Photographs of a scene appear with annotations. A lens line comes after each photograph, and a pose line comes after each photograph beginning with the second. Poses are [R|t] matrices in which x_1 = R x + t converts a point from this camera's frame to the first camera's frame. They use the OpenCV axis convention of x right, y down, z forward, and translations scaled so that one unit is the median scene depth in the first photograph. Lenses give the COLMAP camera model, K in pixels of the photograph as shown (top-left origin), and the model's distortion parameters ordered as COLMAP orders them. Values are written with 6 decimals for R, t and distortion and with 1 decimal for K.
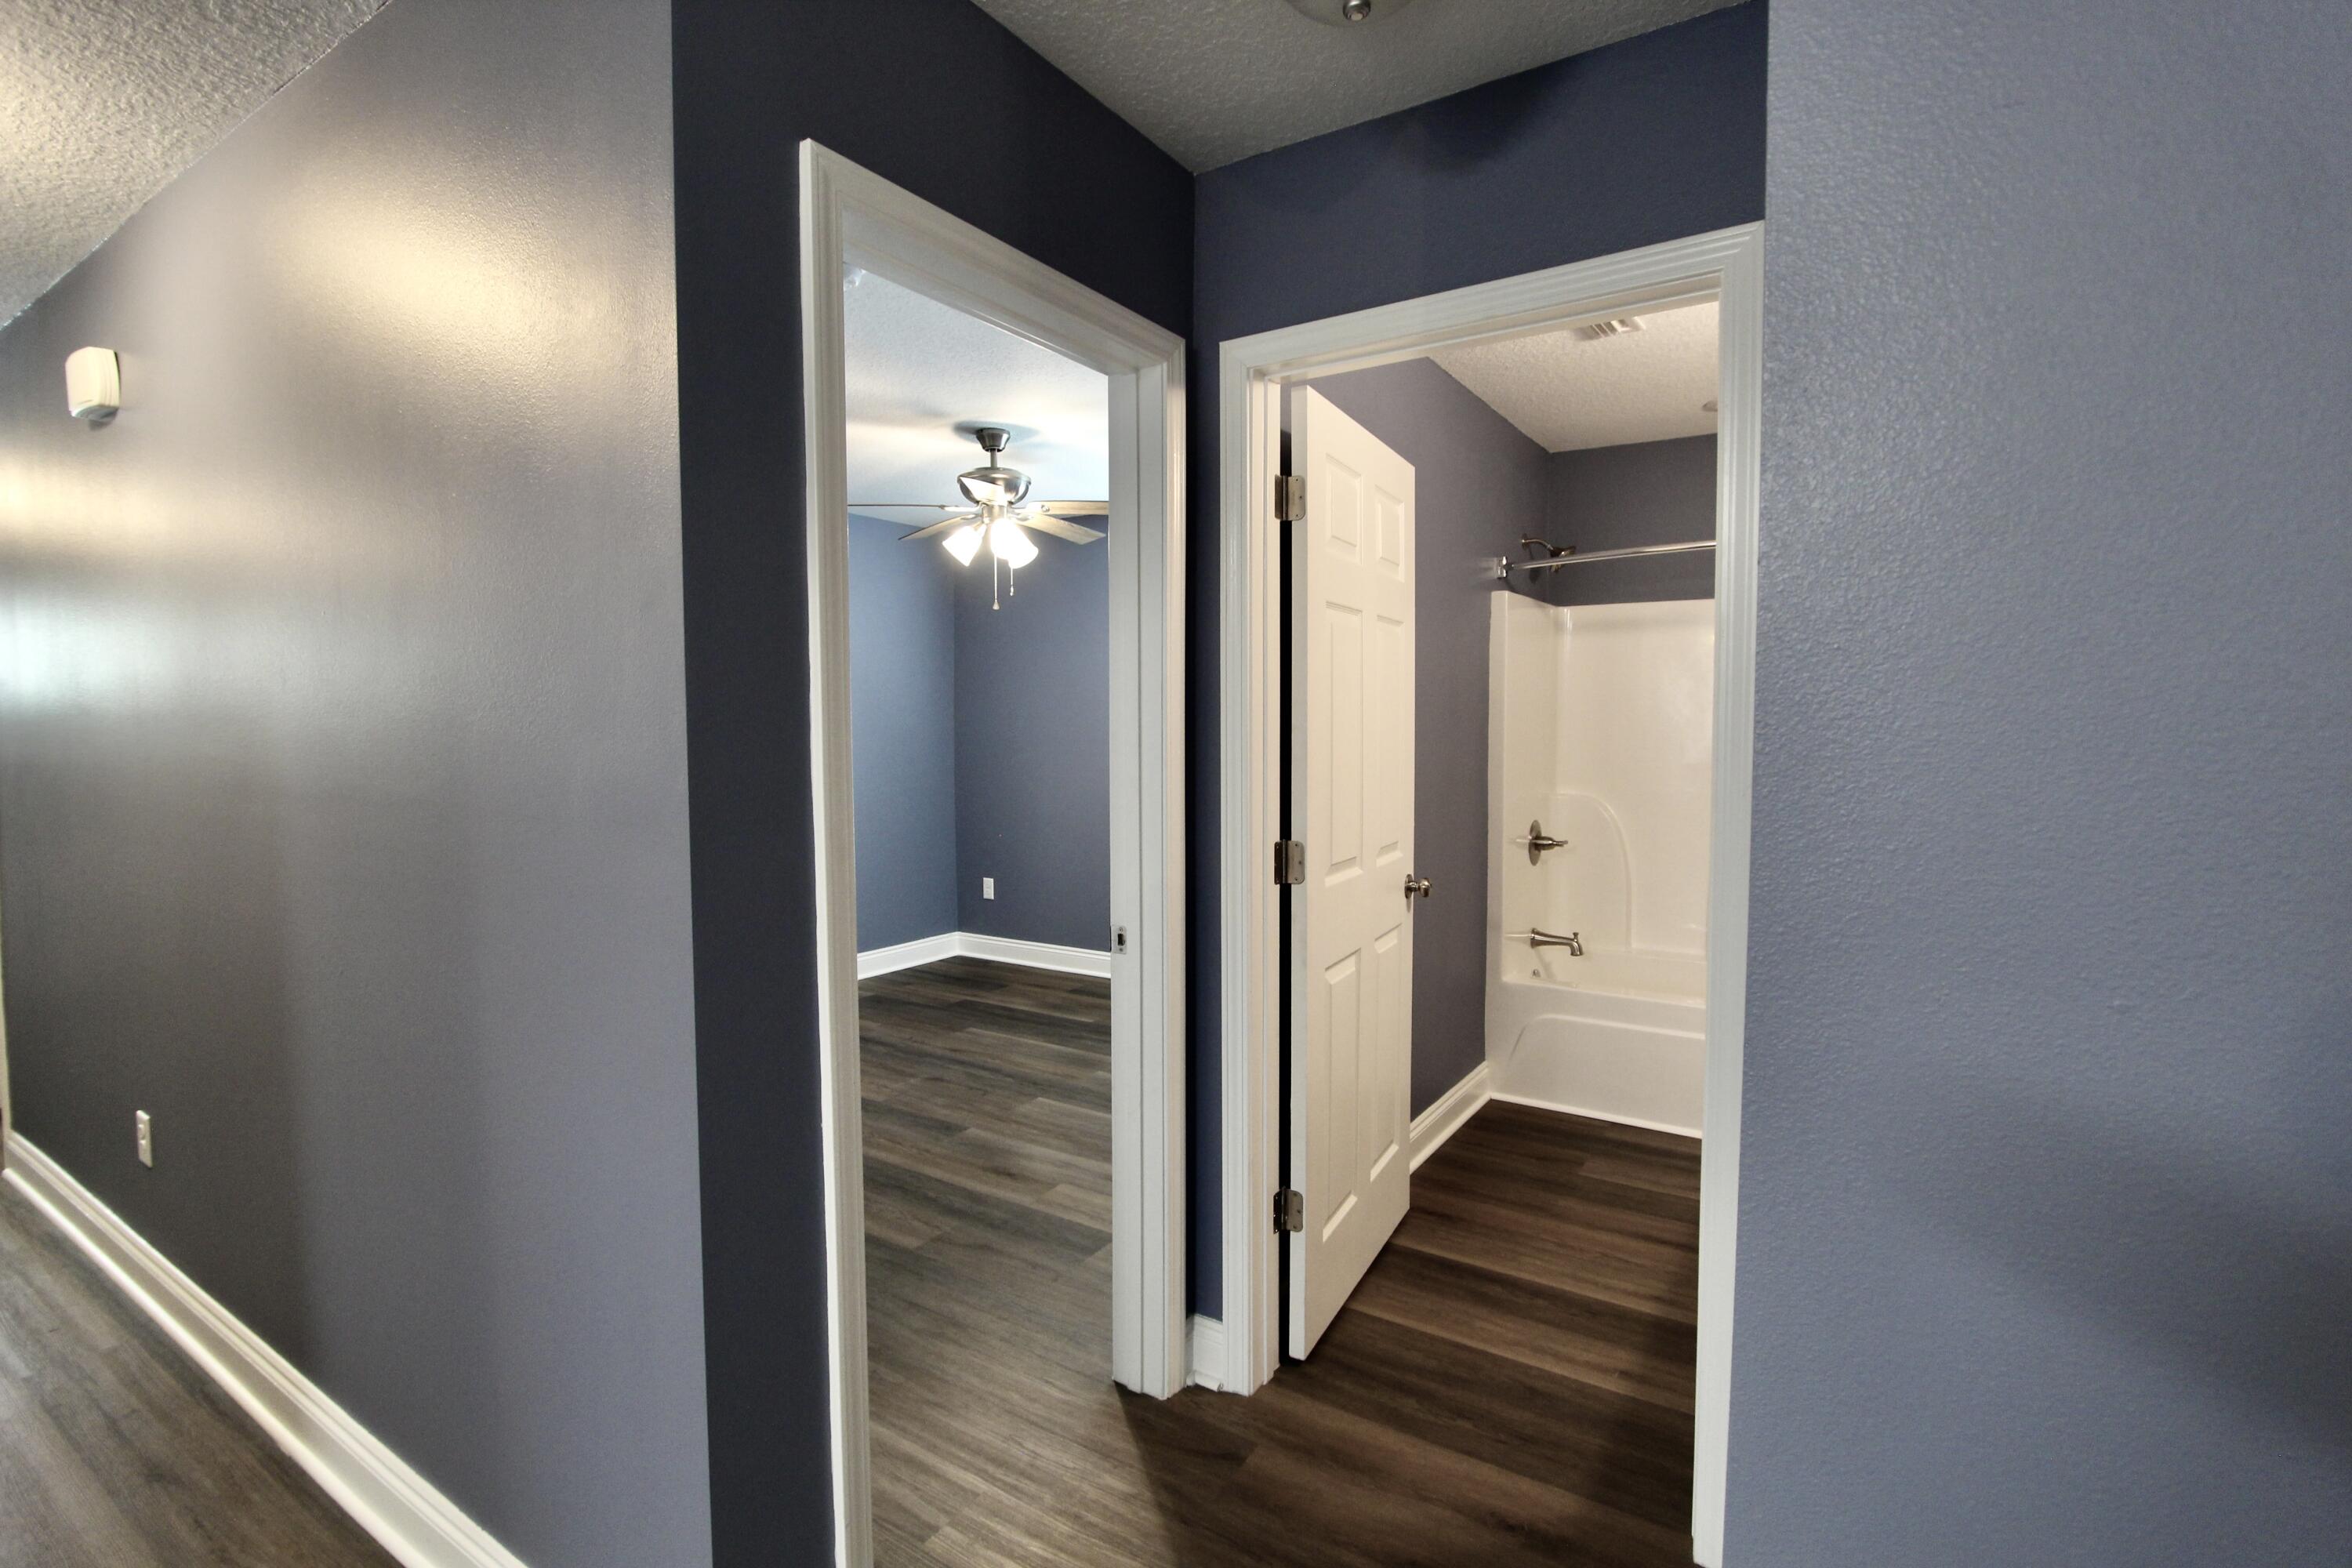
lens RADIAL K [[1087.1, 0, 1174.1], [0, 1087.1, 782.0], [0, 0, 1]] dist [-0.014726, 0.001762]
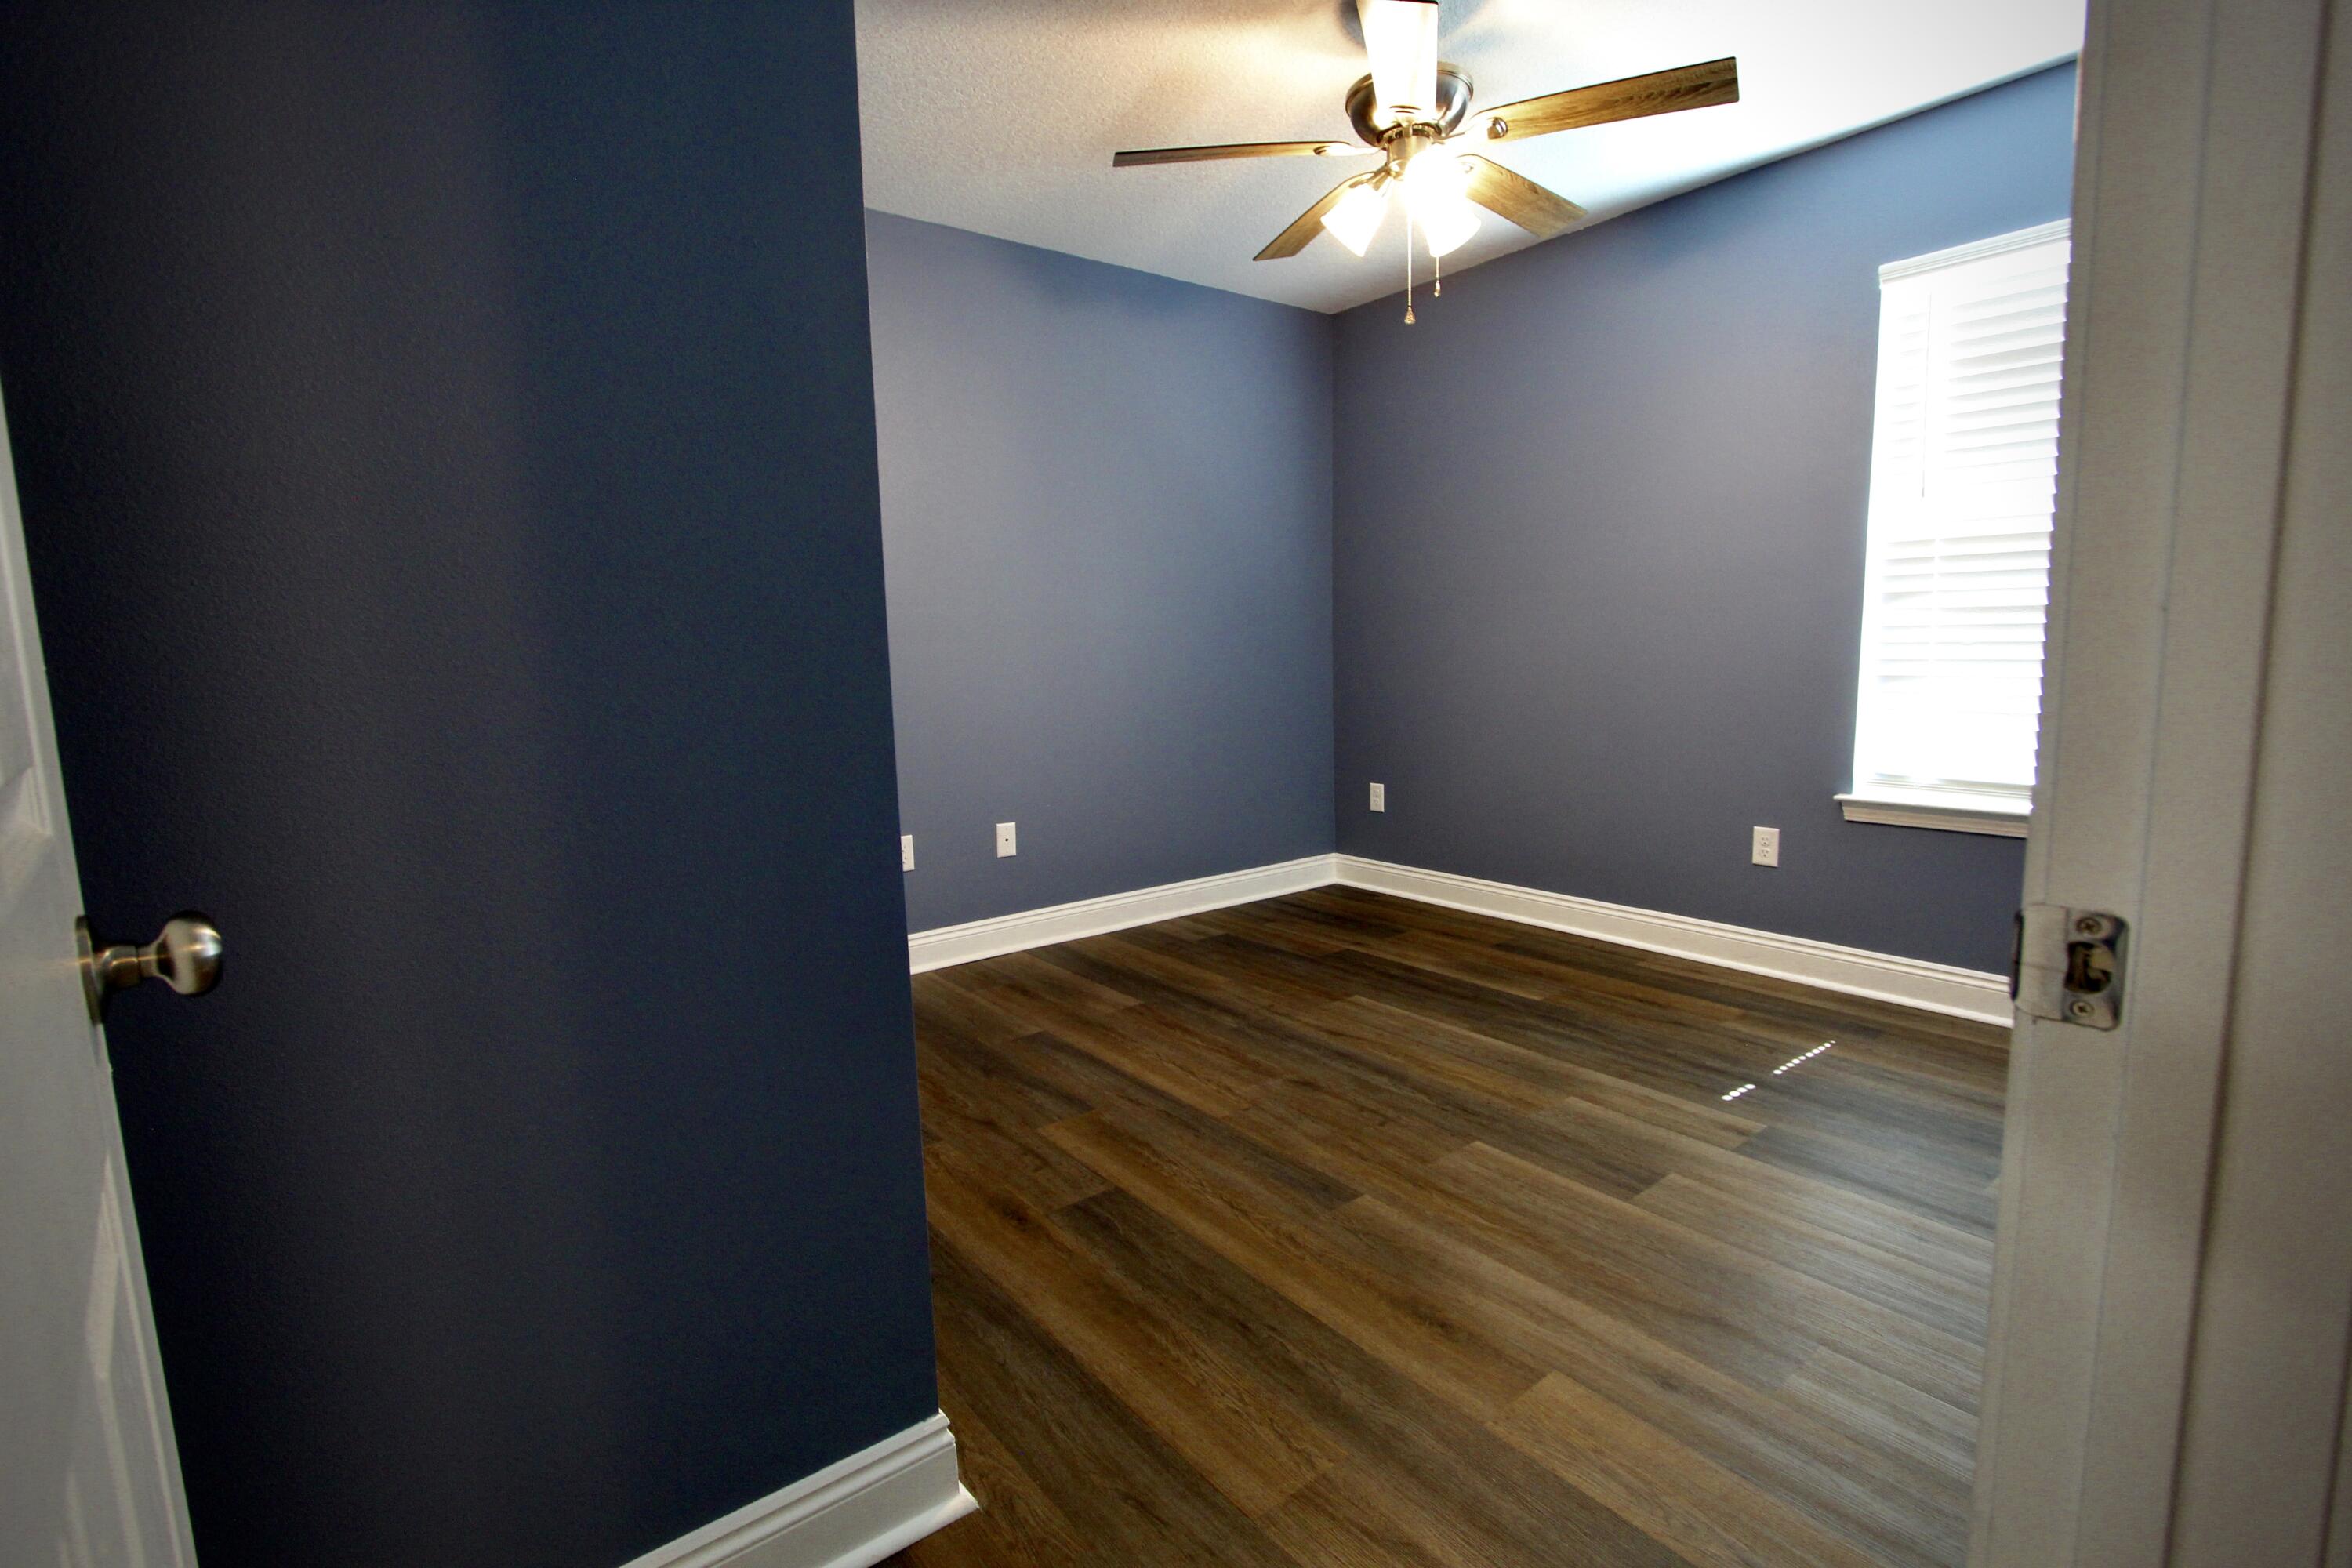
lens RADIAL K [[1087.1, 0, 1178.0], [0, 1087.1, 785.3], [0, 0, 1]] dist [-0.014726, 0.001762]
pose [[0.945170, 0.022014, -0.325836, -0.084218], [0.004026, 0.996864, 0.079026, 0.044649], [0.326554, -0.076005, 0.942118, 0.375778]]
